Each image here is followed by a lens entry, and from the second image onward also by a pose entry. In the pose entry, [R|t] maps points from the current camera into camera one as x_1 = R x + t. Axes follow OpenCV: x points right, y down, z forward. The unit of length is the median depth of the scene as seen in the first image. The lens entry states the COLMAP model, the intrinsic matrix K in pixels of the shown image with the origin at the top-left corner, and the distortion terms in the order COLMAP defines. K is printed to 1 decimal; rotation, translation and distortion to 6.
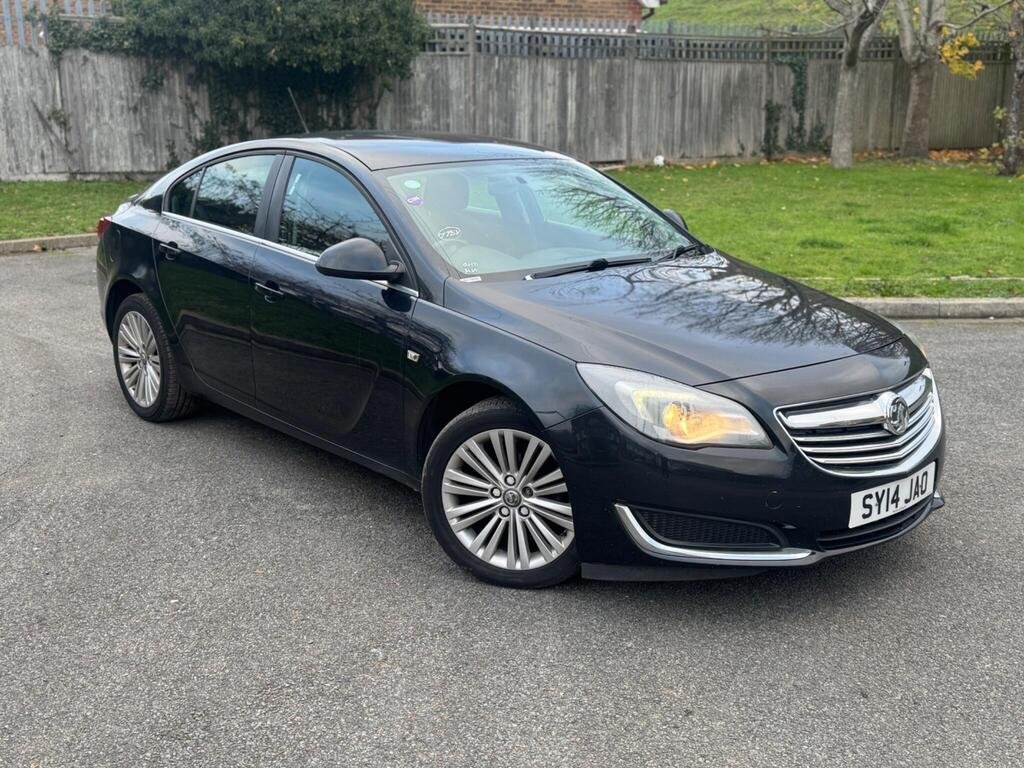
lens RADIAL K [[1057.3, 0, 495.7], [0, 1057.3, 379.7], [0, 0, 1]] dist [0.181537, -0.410471]
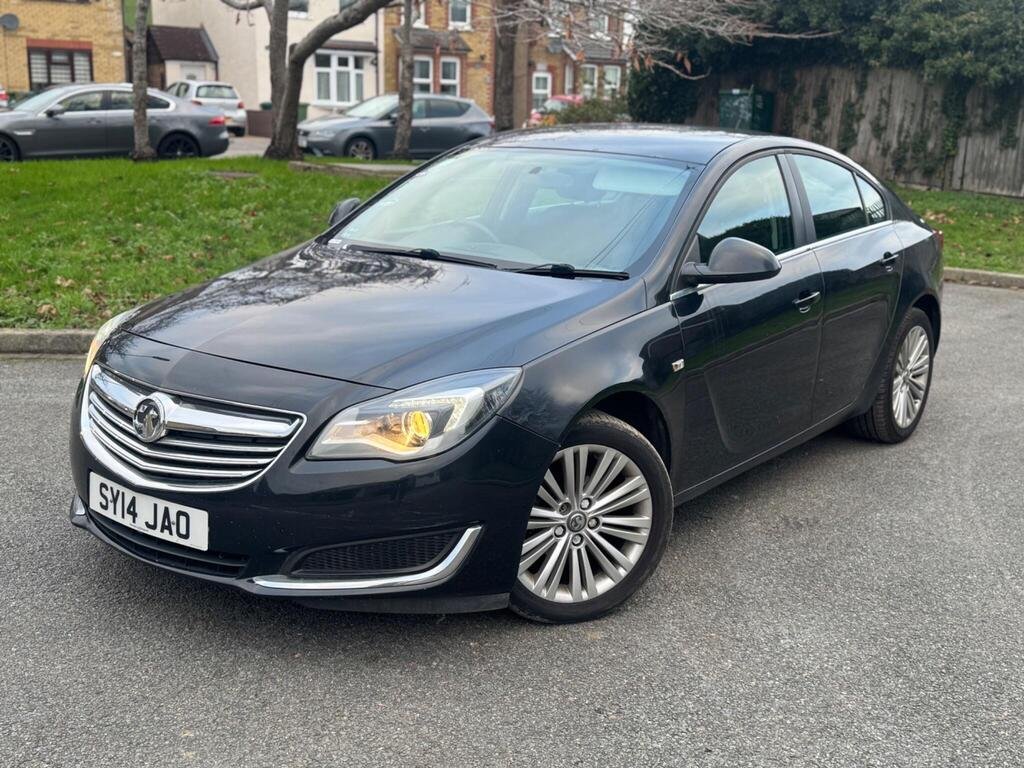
lens RADIAL K [[1160.0, 0, 510.1], [0, 1160.0, 378.4], [0, 0, 1]] dist [0.216075, -0.513432]
pose [[0.163038, 0.222040, -0.961310, 0.283946], [-0.285514, 0.943275, 0.169451, -0.052327], [0.944405, 0.246841, 0.217185, 0.226481]]
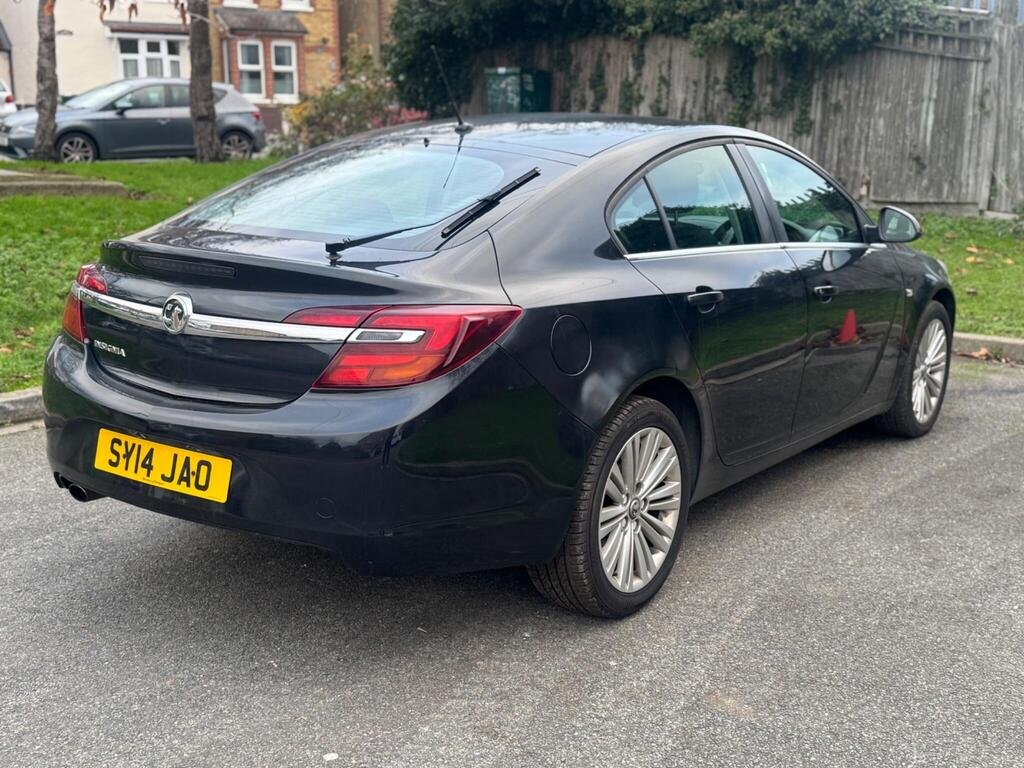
lens RADIAL K [[1222.2, 0, 509.1], [0, 1222.2, 385.7], [0, 0, 1]] dist [0.212983, -0.486701]
pose [[0.209661, 0.216994, -0.953392, 0.128591], [-0.265227, 0.951127, 0.158152, -0.107127], [0.941115, 0.219707, 0.256967, 0.438122]]
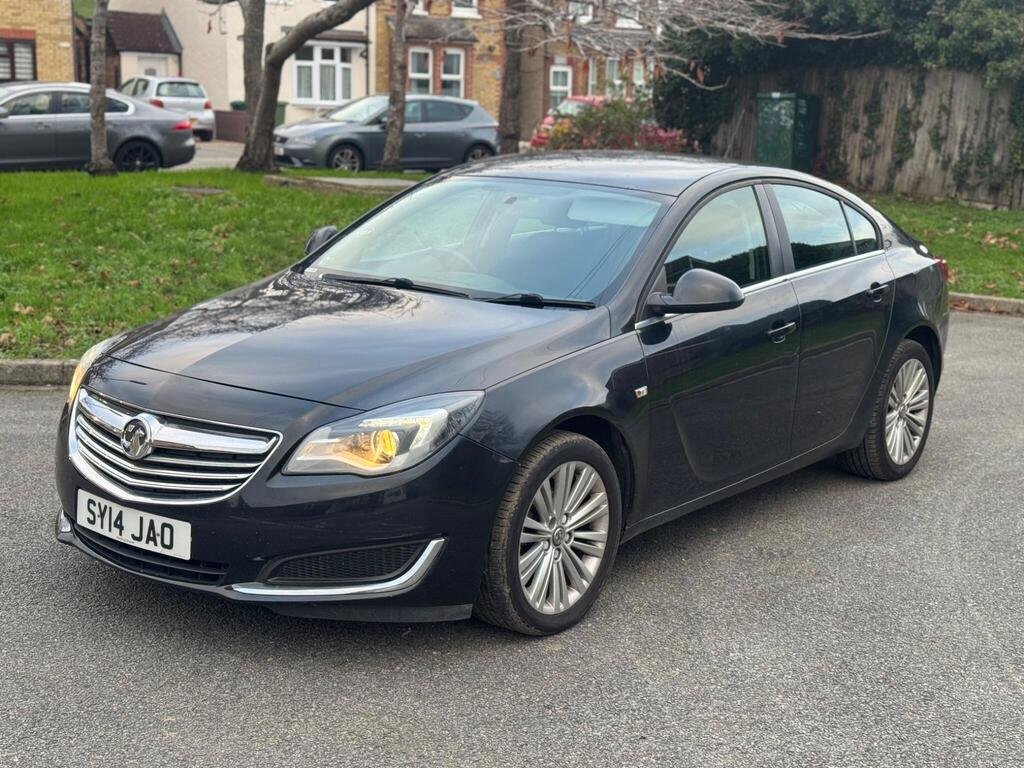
lens RADIAL K [[1406.0, 0, 511.8], [0, 1406.0, 380.0], [0, 0, 1]] dist [0.229812, -0.529659]
pose [[0.151836, 0.190240, -0.969925, 0.345200], [-0.288954, 0.946976, 0.140505, -0.060969], [0.945226, 0.258930, 0.198756, 0.224021]]
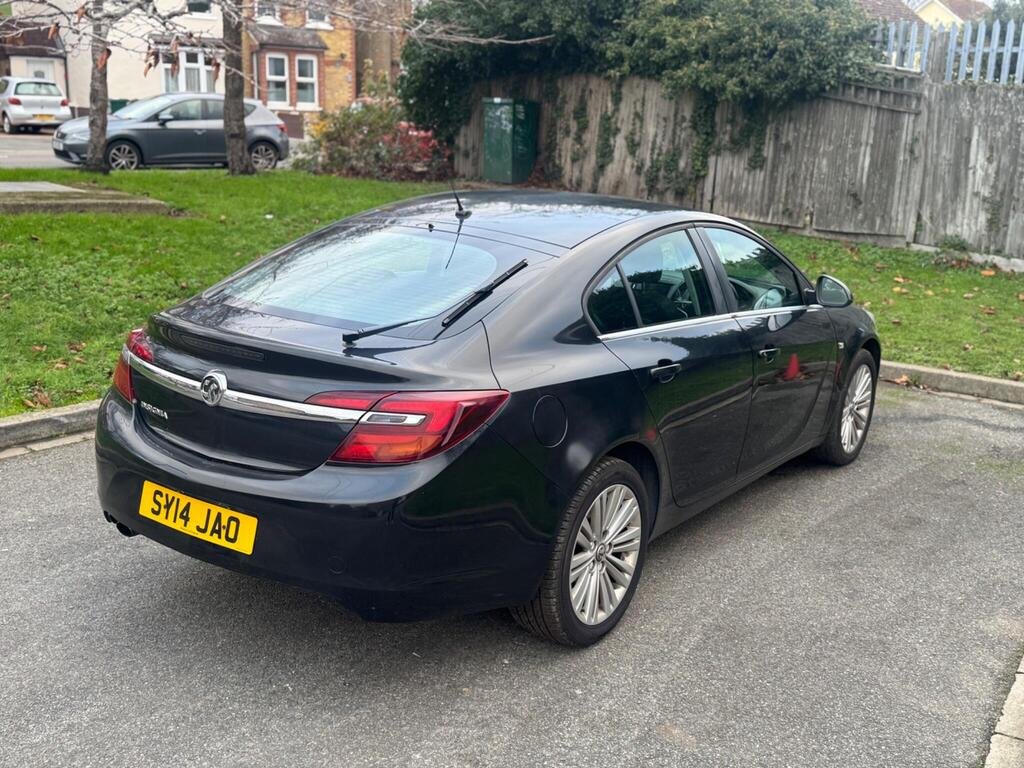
lens RADIAL K [[1064.2, 0, 509.4], [0, 1064.2, 378.6], [0, 0, 1]] dist [0.204503, -0.458956]
pose [[0.215171, 0.243824, -0.945649, 0.127754], [-0.291701, 0.940171, 0.176039, -0.127066], [0.931994, 0.237968, 0.273421, 0.432202]]
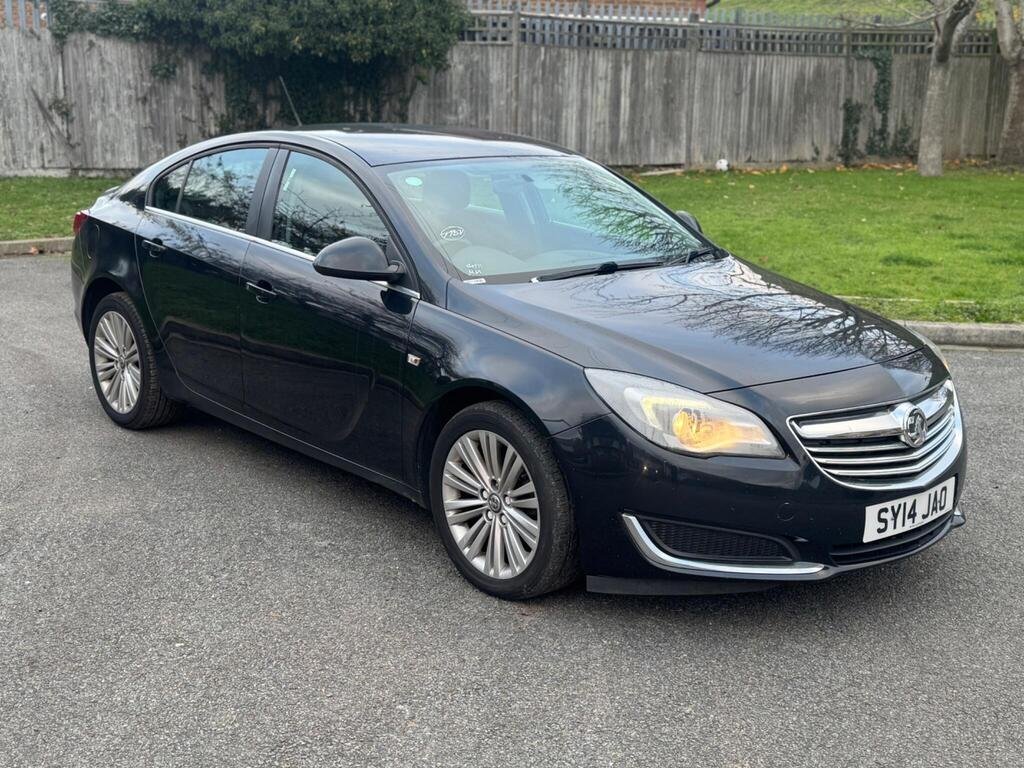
lens RADIAL K [[1200.4, 0, 511.7], [0, 1200.4, 390.8], [0, 0, 1]] dist [0.211230, -0.494717]
pose [[0.999479, 0.019883, -0.025444, 0.007392], [-0.020285, 0.999672, -0.015640, 0.005100], [0.025124, 0.016148, 0.999554, -0.024157]]
